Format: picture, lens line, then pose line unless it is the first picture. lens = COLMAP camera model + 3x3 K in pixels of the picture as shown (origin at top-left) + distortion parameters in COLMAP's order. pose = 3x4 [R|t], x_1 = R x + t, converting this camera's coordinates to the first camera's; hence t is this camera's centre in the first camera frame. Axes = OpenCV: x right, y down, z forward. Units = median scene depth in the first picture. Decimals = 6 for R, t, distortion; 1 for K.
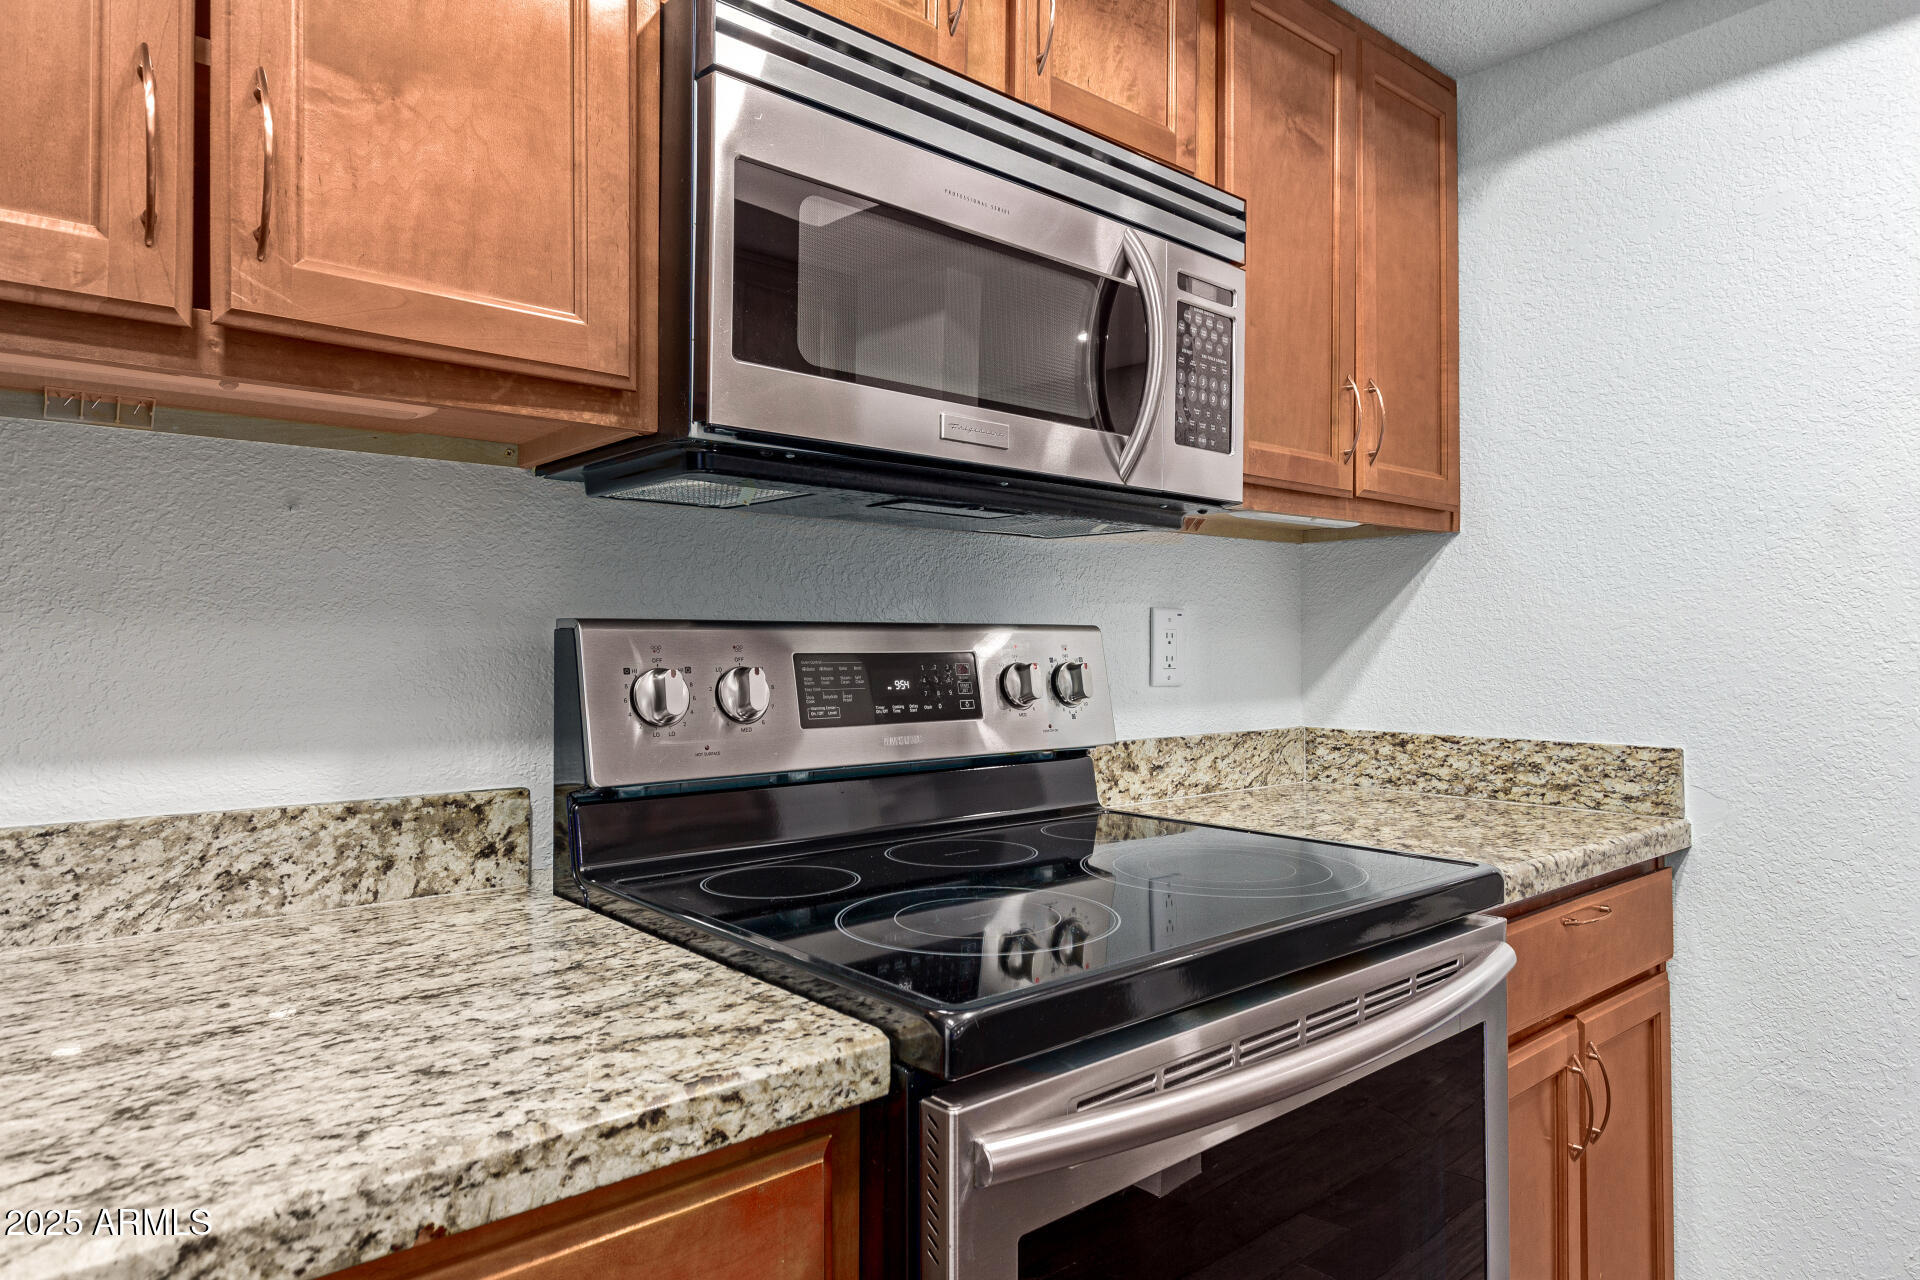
lens RADIAL K [[1119.4, 0, 967.0], [0, 1119.4, 639.0], [0, 0, 1]] dist [-0.001692, -0.001638]
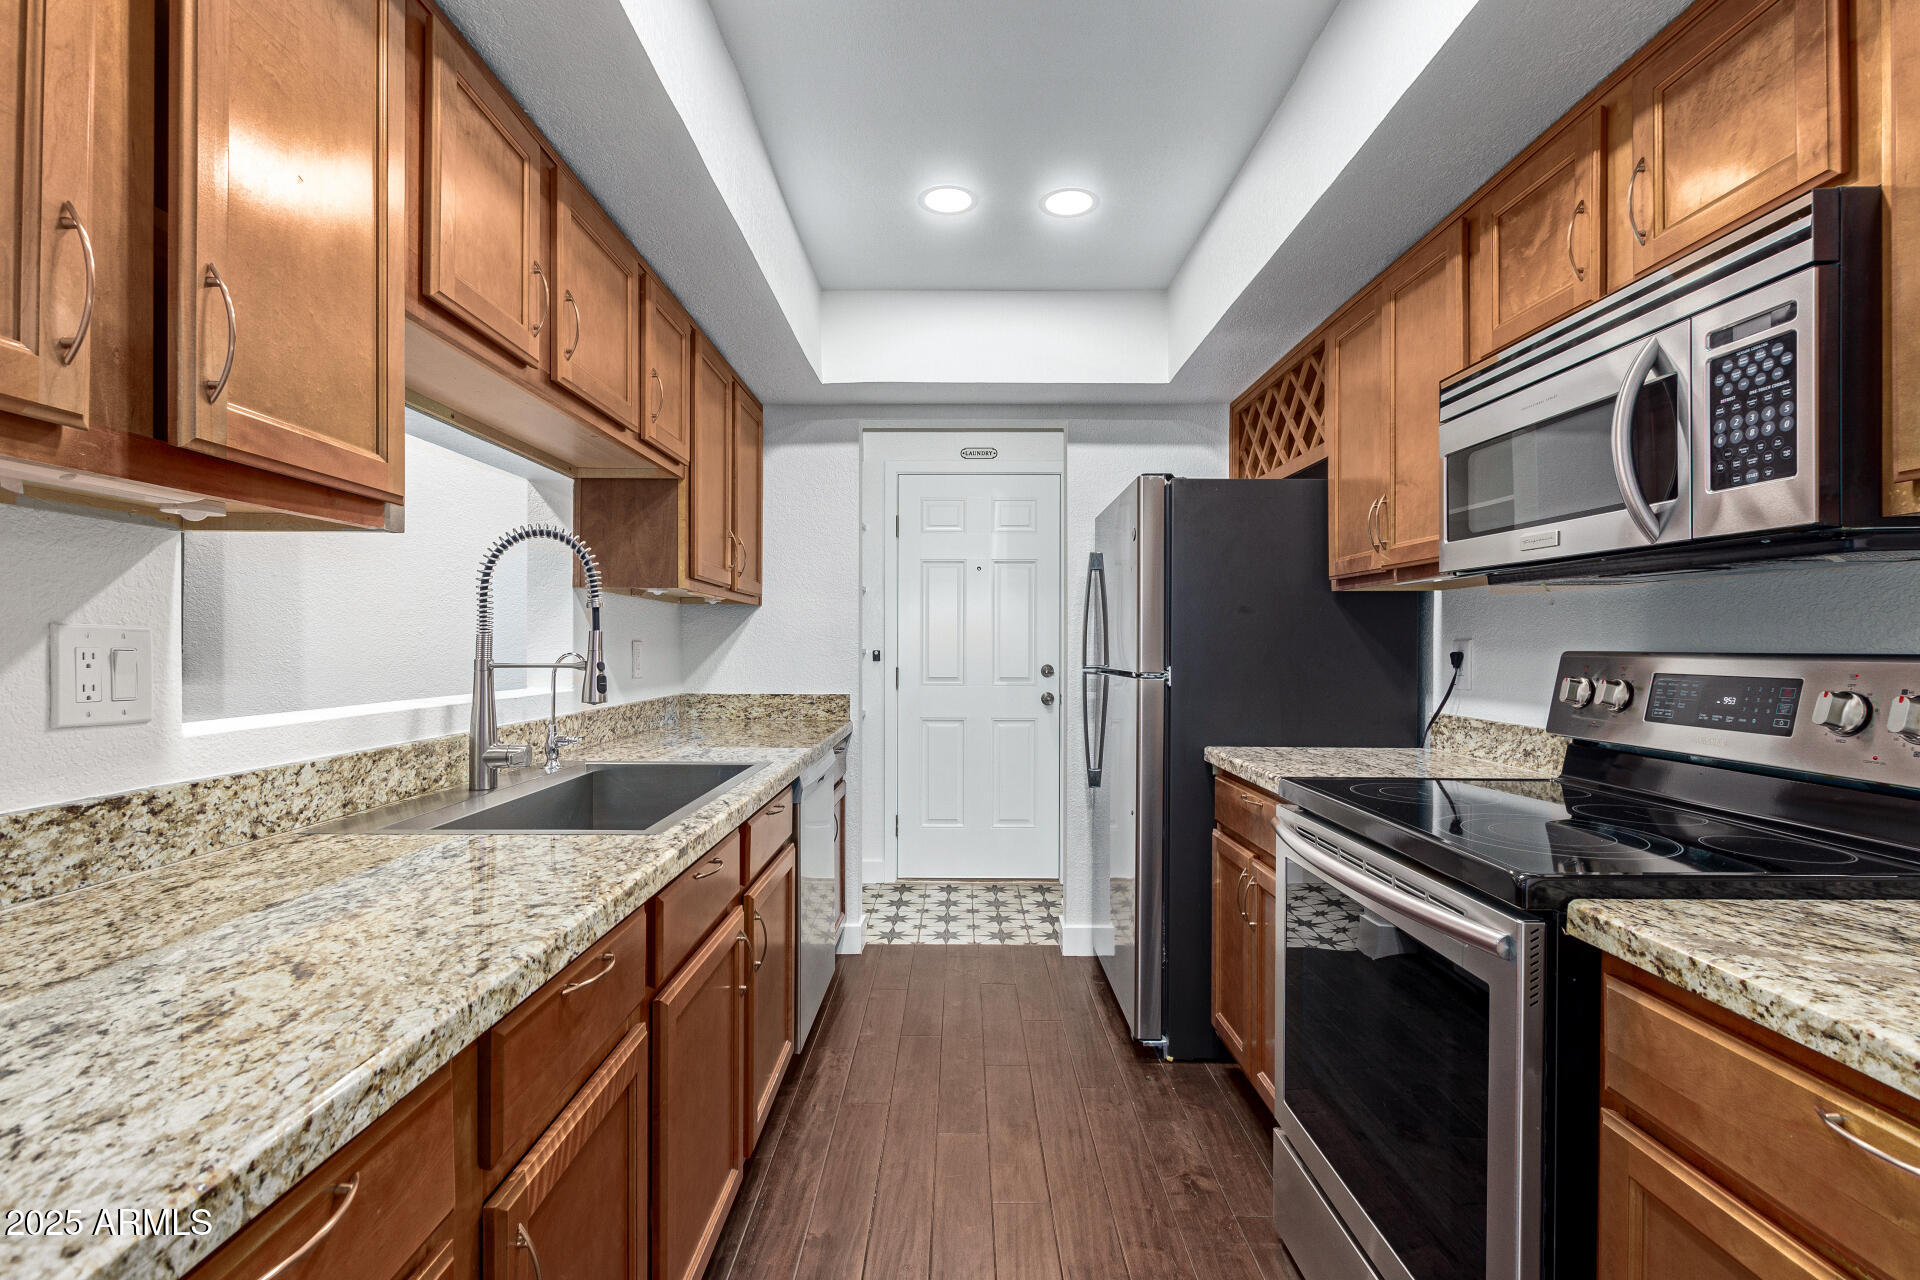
lens RADIAL K [[888.5, 0, 958.2], [0, 888.5, 638.9], [0, 0, 1]] dist [0.001142, -0.000543]
pose [[-0.626966, -0.004627, -0.779033, 1.277608], [-0.001187, 0.999987, -0.004984, -0.023745], [0.779046, -0.002201, -0.626963, 0.934430]]
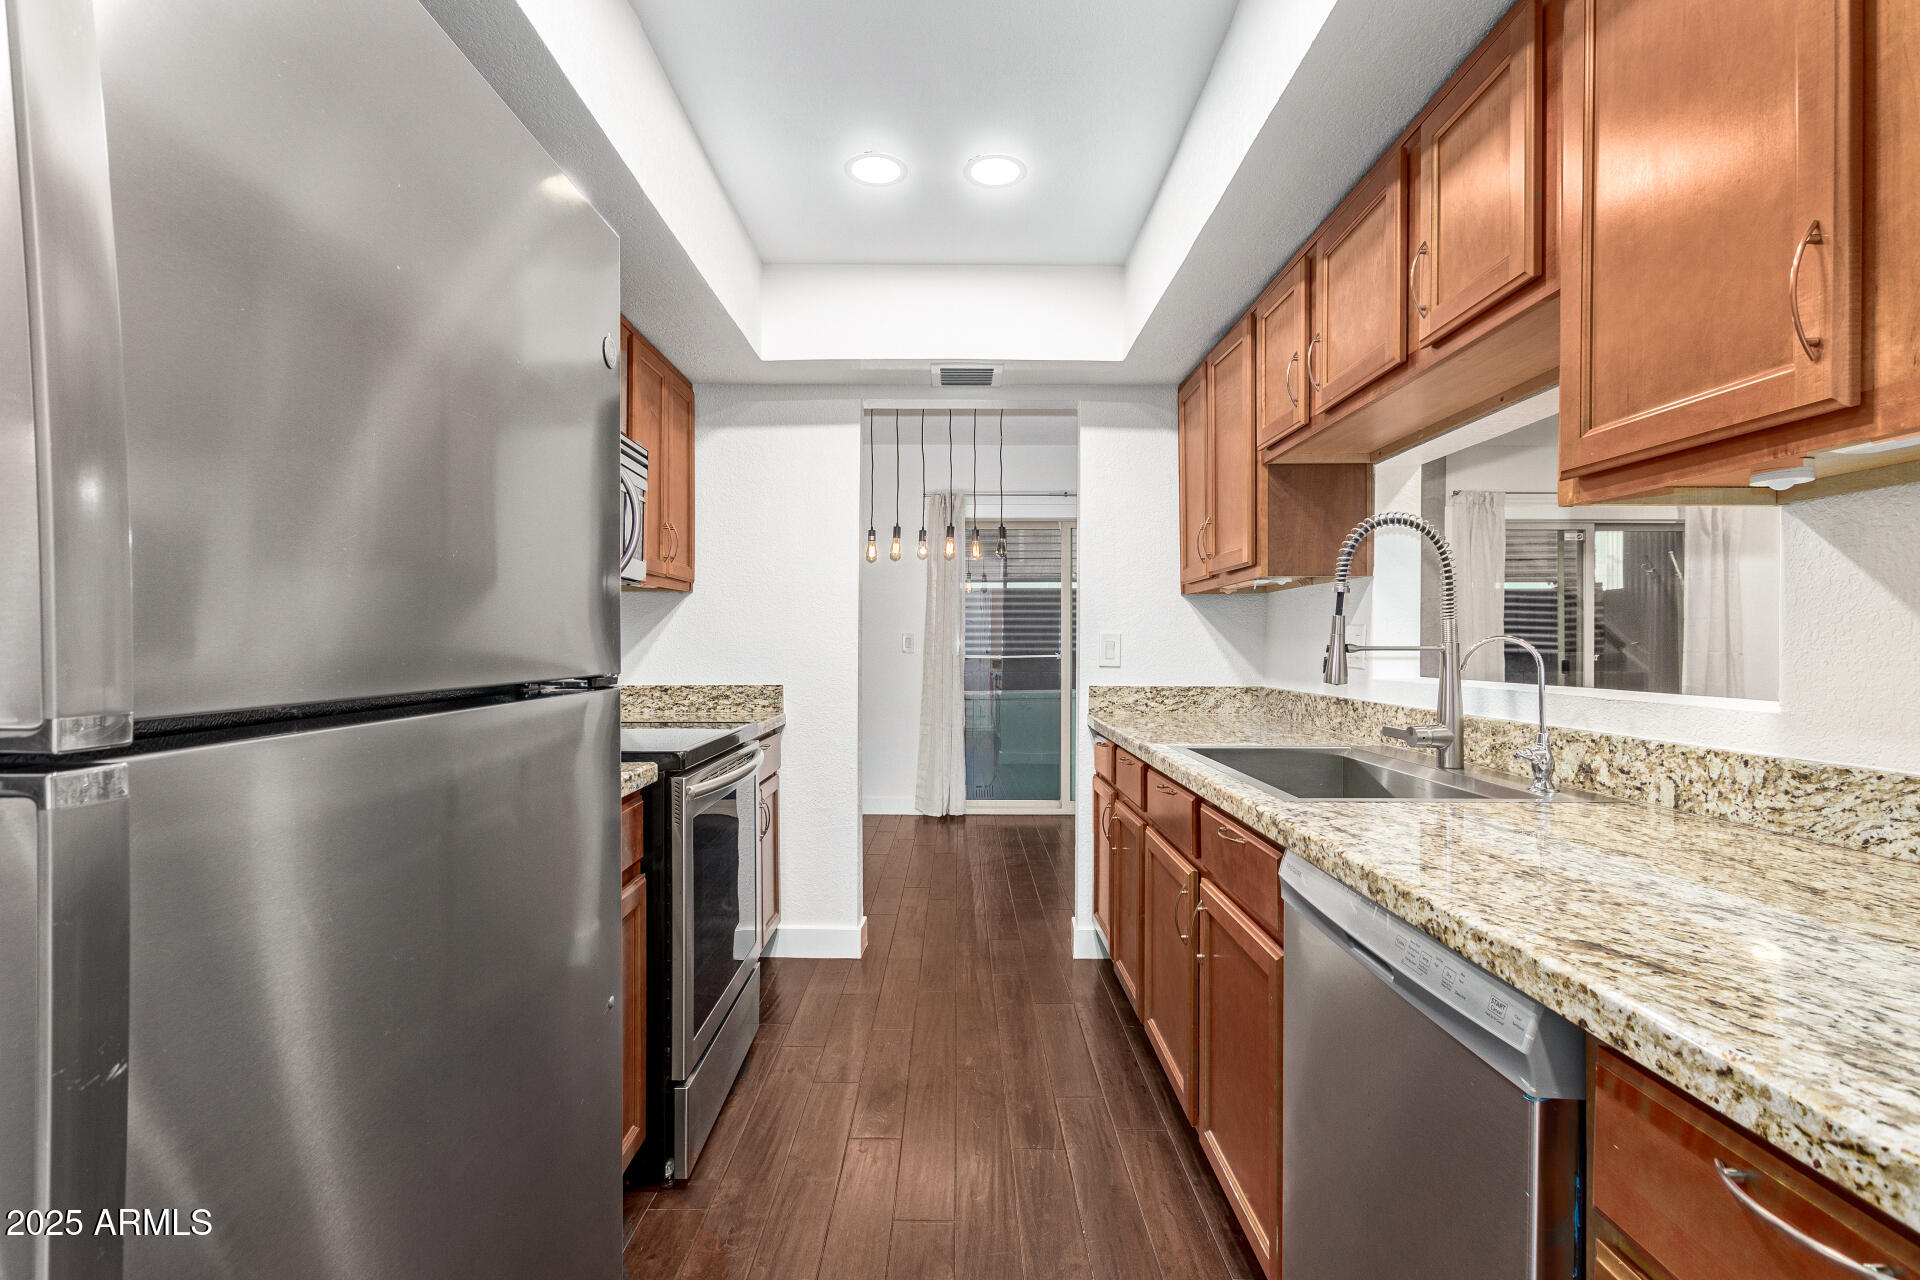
lens RADIAL K [[888.5, 0, 954.6], [0, 888.5, 649.1], [0, 0, 1]] dist [0.001142, -0.000543]
pose [[0.627772, 0.001087, 0.778396, -0.764525], [-0.005307, 0.999982, 0.002884, 0.010754], [-0.778379, -0.005942, 0.627767, -0.631085]]
